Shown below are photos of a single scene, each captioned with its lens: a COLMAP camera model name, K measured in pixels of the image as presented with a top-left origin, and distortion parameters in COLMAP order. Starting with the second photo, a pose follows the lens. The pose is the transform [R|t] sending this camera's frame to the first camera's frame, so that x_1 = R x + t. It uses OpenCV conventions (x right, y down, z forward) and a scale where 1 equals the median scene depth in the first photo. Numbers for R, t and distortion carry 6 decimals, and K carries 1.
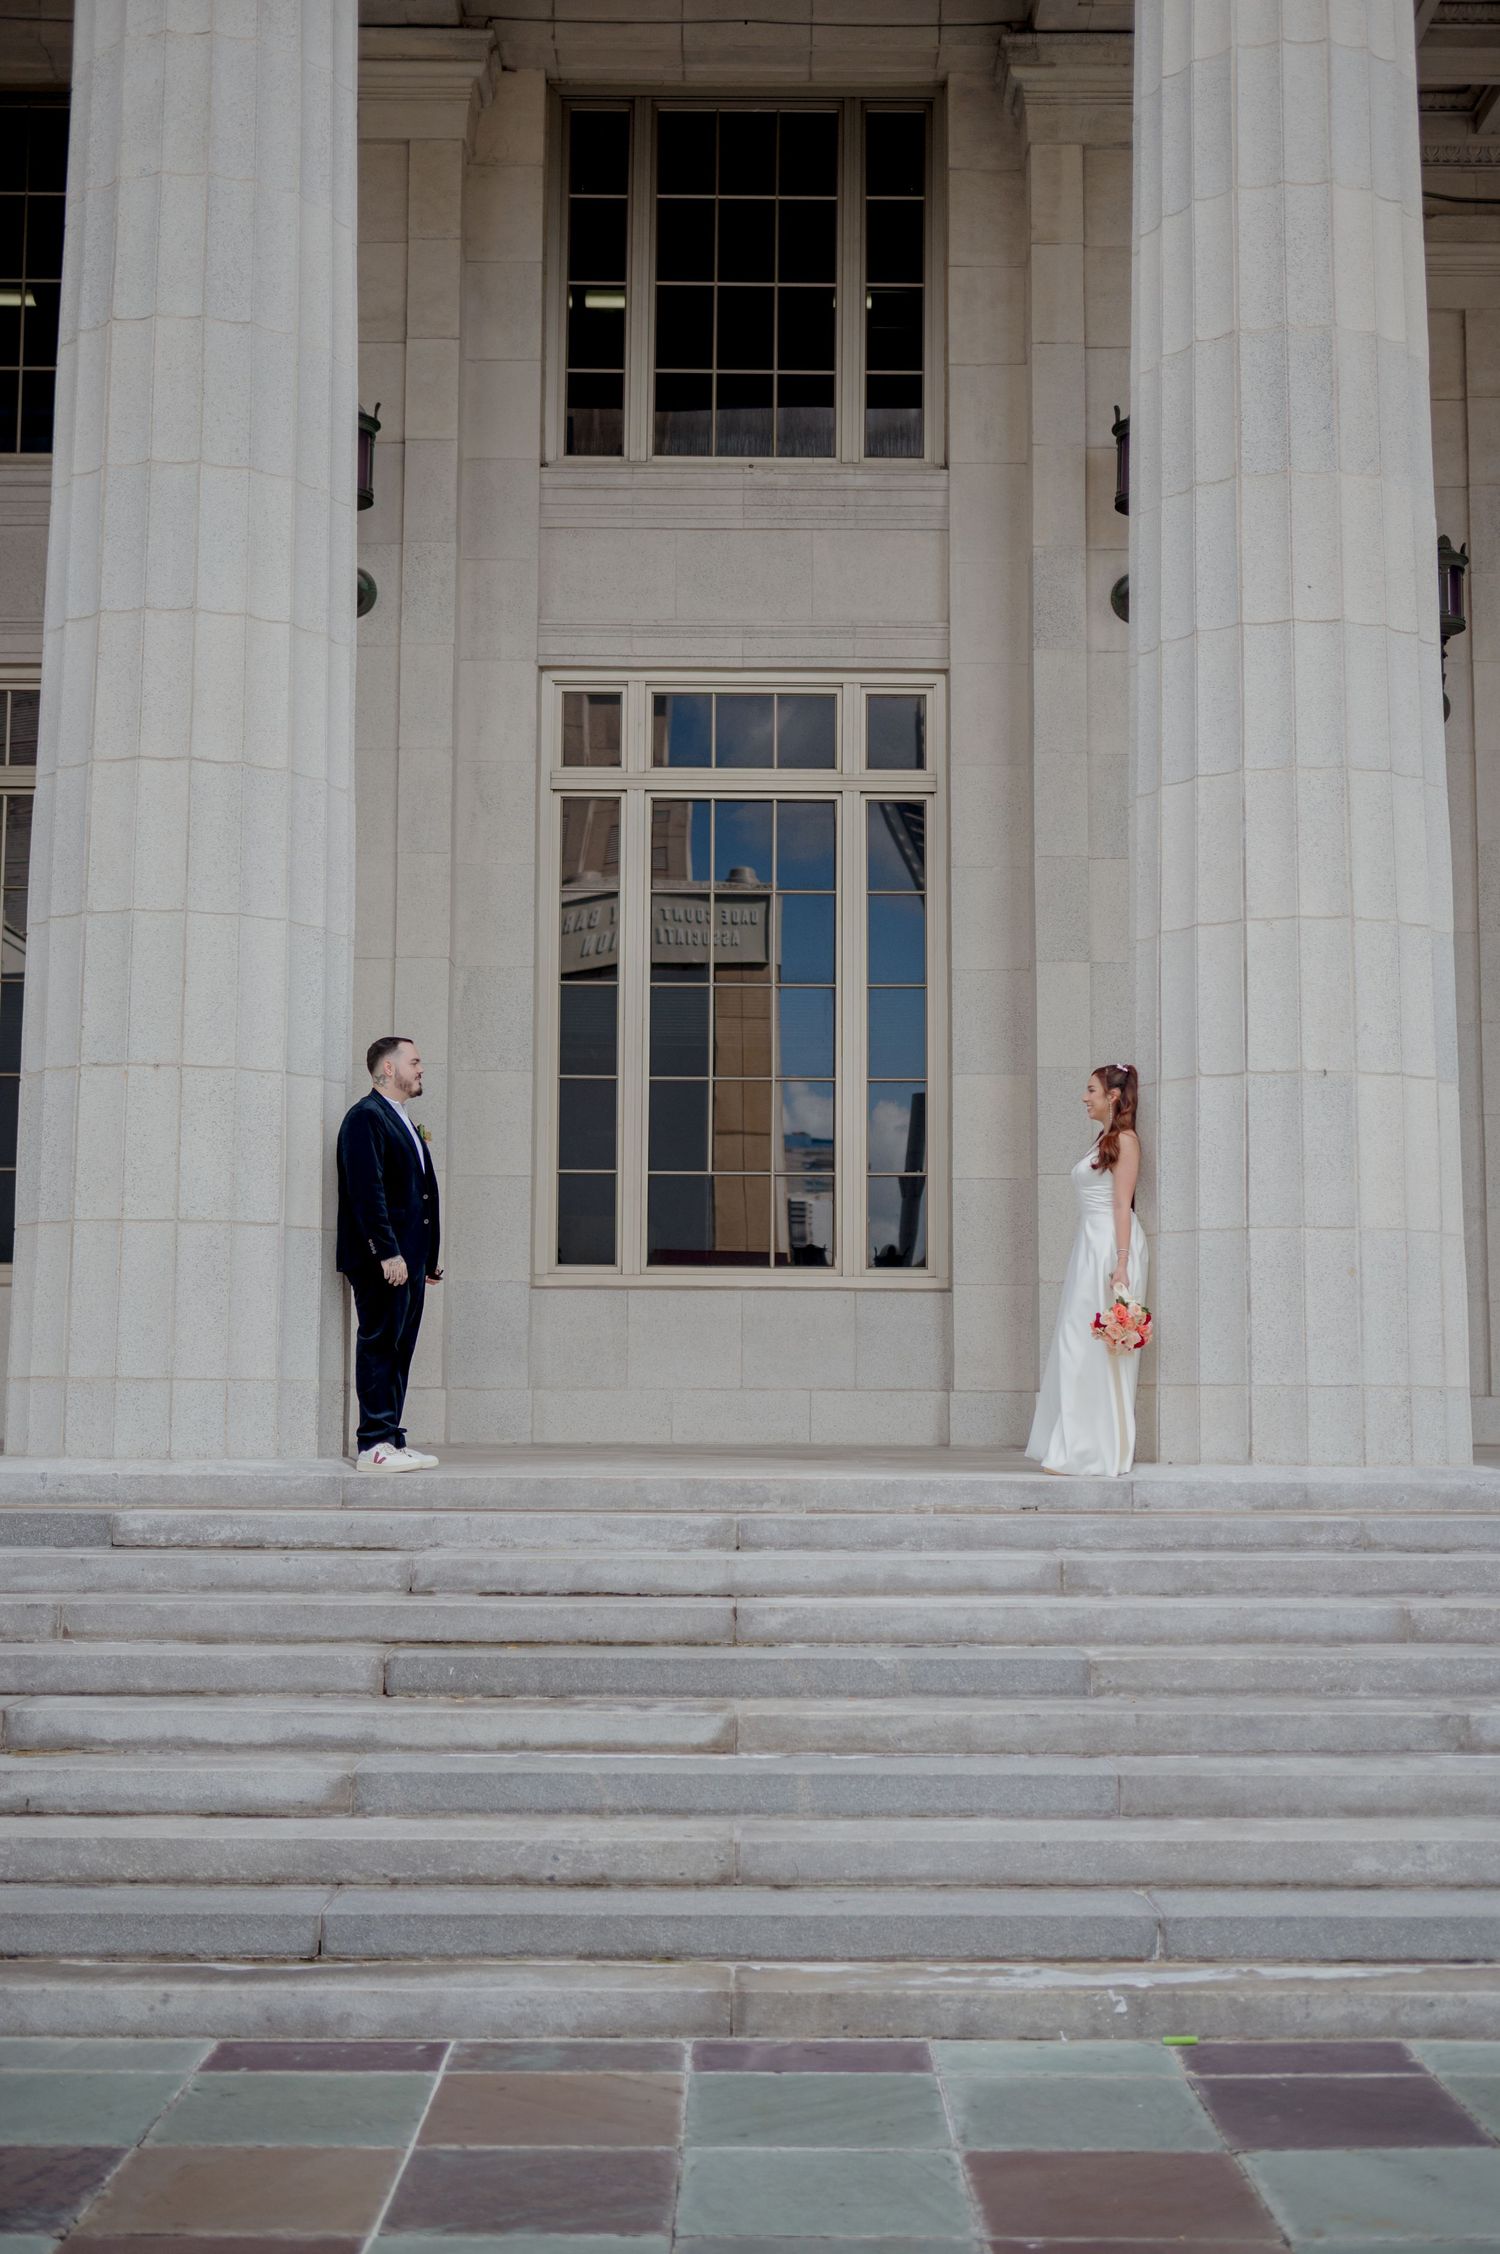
lens RADIAL K [[2849.1, 0, 750.0], [0, 2849.1, 1127.0], [0, 0, 1]] dist [0.011603, -0.022874]
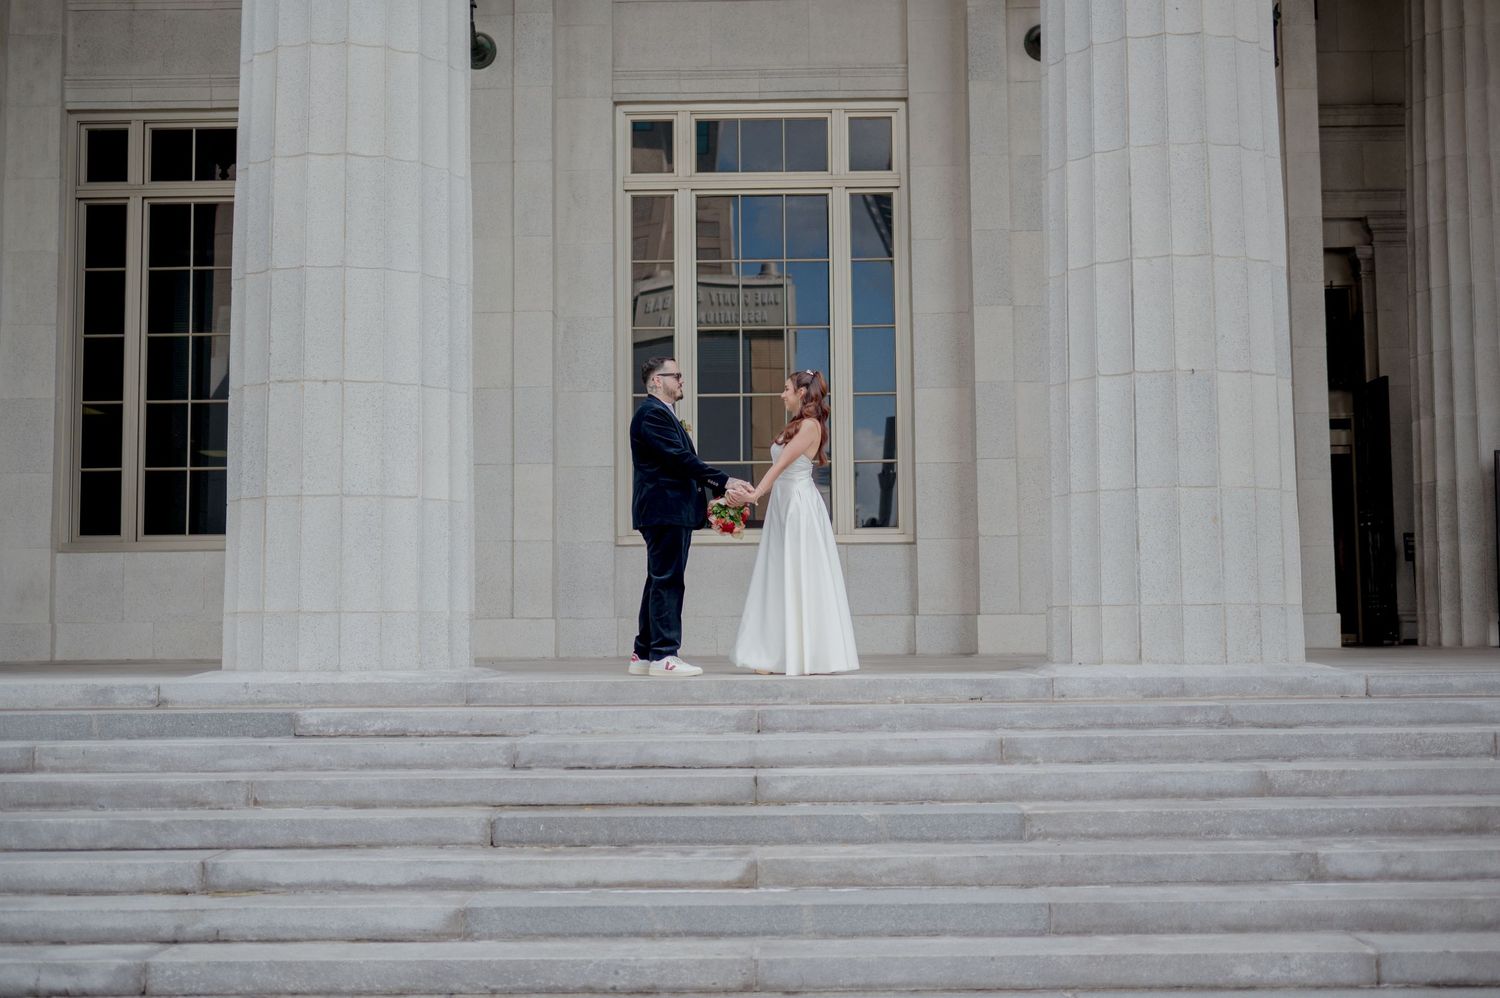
lens RADIAL K [[1896.0, 0, 750.0], [0, 1896.0, 499.0], [0, 0, 1]] dist [0.011603, -0.022874]
pose [[0.999749, -0.015460, -0.016228, 0.008355], [0.015901, 0.999497, 0.027425, 0.014945], [0.015796, -0.027676, 0.999492, 0.119379]]
